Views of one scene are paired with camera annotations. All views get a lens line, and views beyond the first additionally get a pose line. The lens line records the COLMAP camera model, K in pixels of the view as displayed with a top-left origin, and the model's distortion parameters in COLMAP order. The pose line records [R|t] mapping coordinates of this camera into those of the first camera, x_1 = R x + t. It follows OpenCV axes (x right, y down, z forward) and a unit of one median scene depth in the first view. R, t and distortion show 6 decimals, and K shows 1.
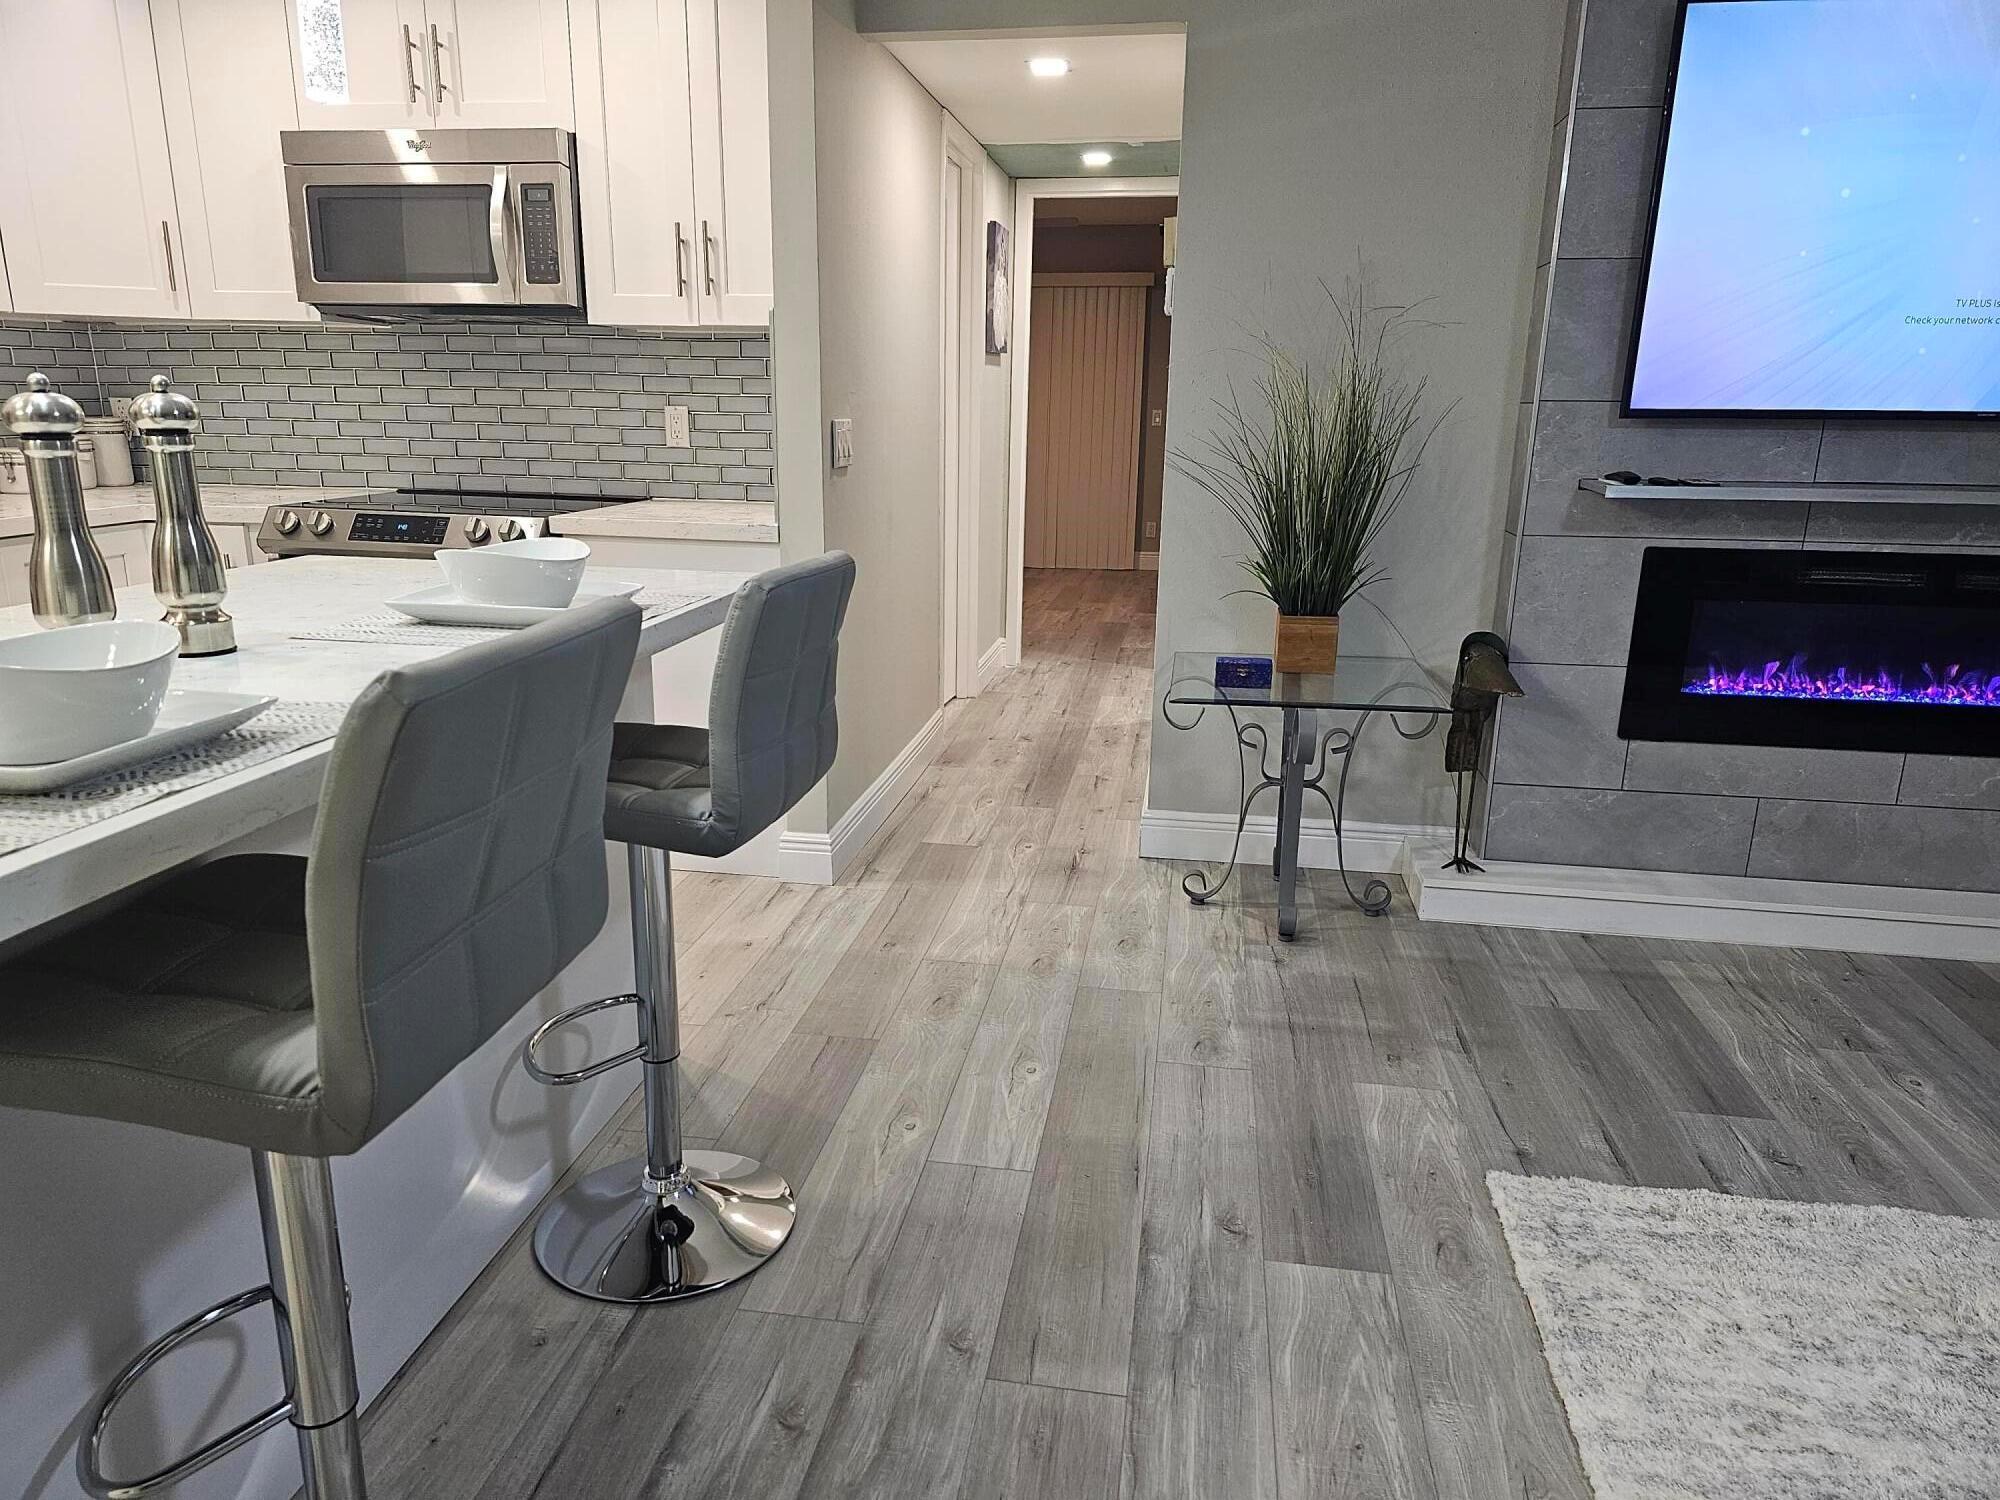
lens RADIAL K [[1339.2, 0, 996.2], [0, 1339.2, 763.0], [0, 0, 1]] dist [0.023988, -0.002060]
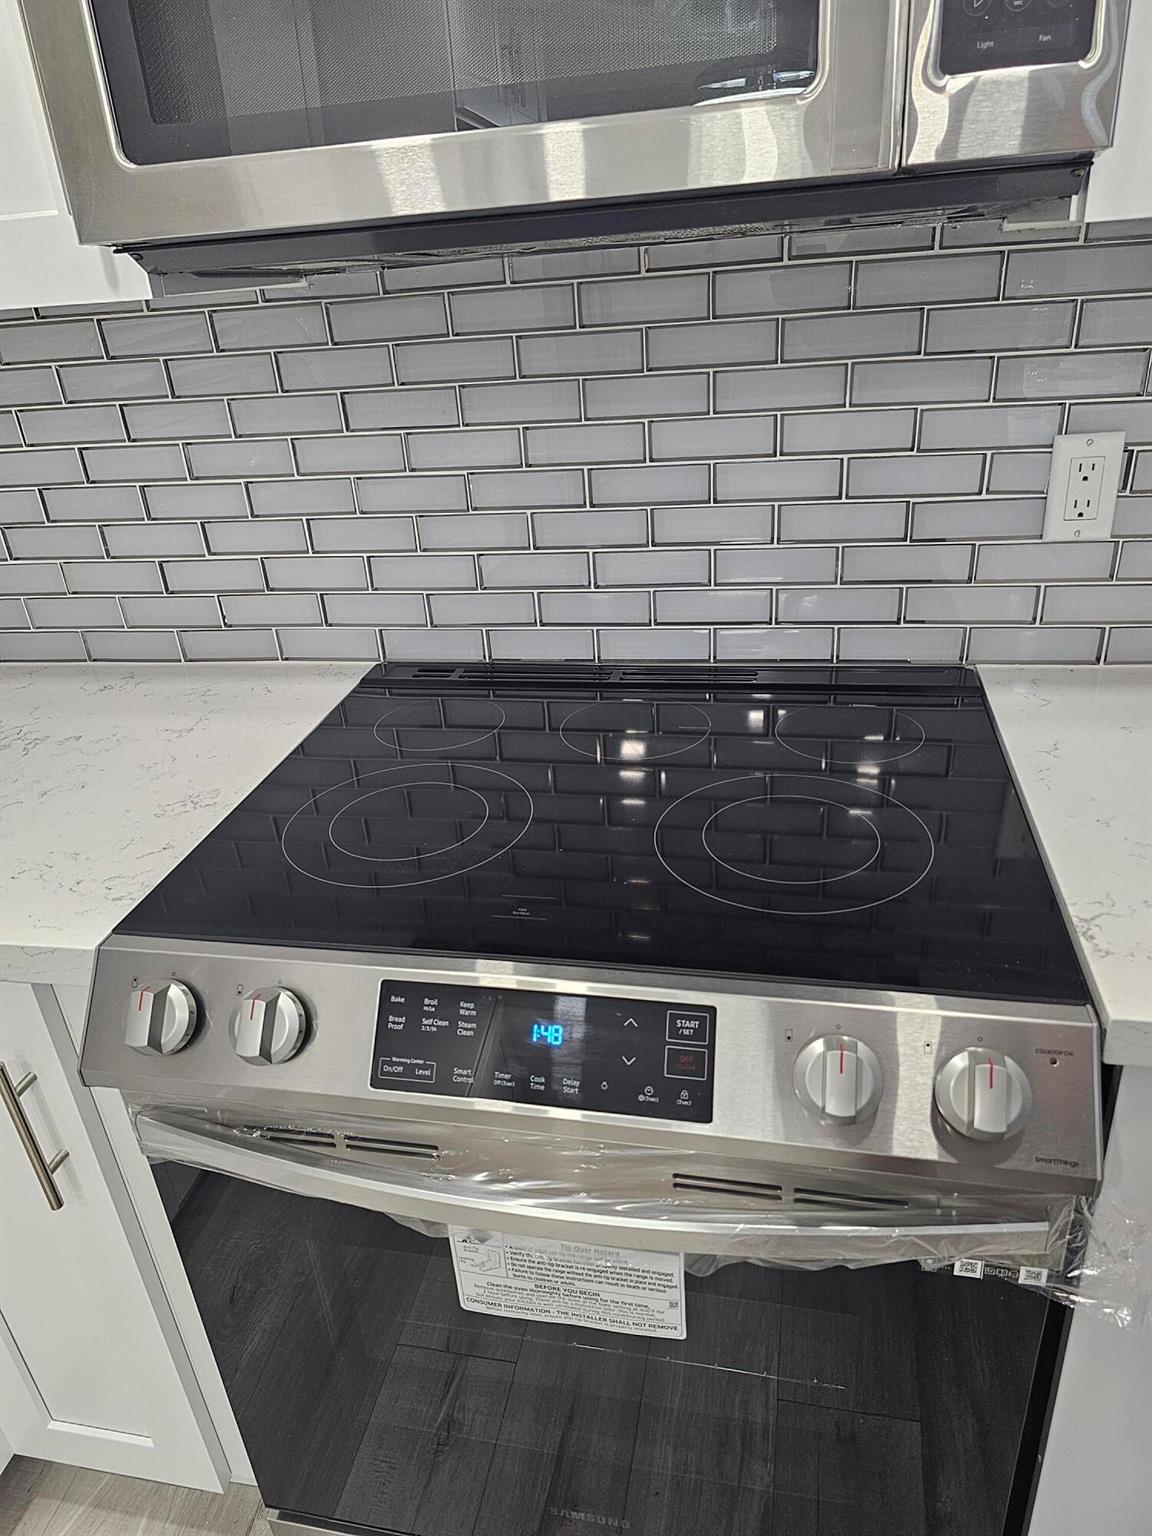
lens RADIAL K [[1028.5, 0, 568.8], [0, 1028.5, 758.9], [0, 0, 1]] dist [0.023988, -0.002060]
pose [[0.995331, -0.063588, -0.072616, -0.360769], [0.076022, 0.980012, 0.183842, -0.238106], [0.059474, -0.188504, 0.980270, 0.685618]]
